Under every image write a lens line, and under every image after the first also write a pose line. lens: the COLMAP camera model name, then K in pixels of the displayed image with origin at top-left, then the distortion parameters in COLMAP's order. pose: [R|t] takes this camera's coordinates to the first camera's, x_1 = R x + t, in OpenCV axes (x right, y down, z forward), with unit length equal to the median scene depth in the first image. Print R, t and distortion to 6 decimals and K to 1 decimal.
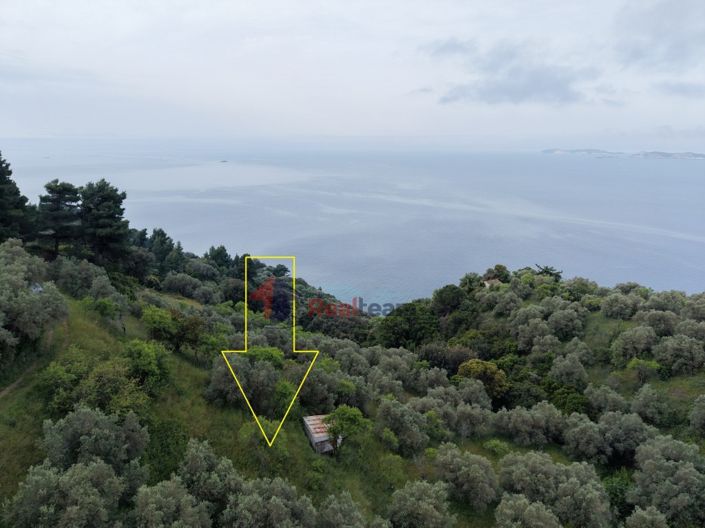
lens RADIAL K [[488.4, 0, 352.0], [0, 488.4, 261.3], [0, 0, 1]] dist [0.005496, -0.004682]
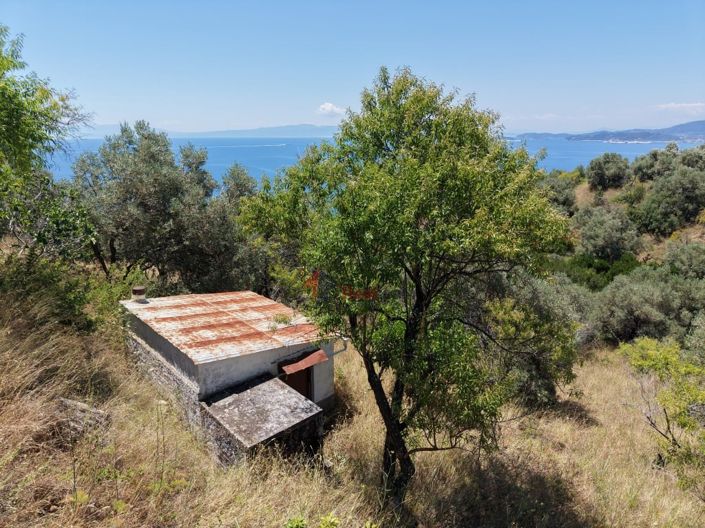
lens RADIAL K [[480.0, 0, 355.2], [0, 480.0, 267.2], [0, 0, 1]] dist [0.006613, -0.002094]
pose [[0.948819, -0.094270, 0.301422, -0.041697], [0.085900, 0.995463, 0.040934, 0.192508], [-0.303913, -0.012947, 0.952612, 0.491356]]
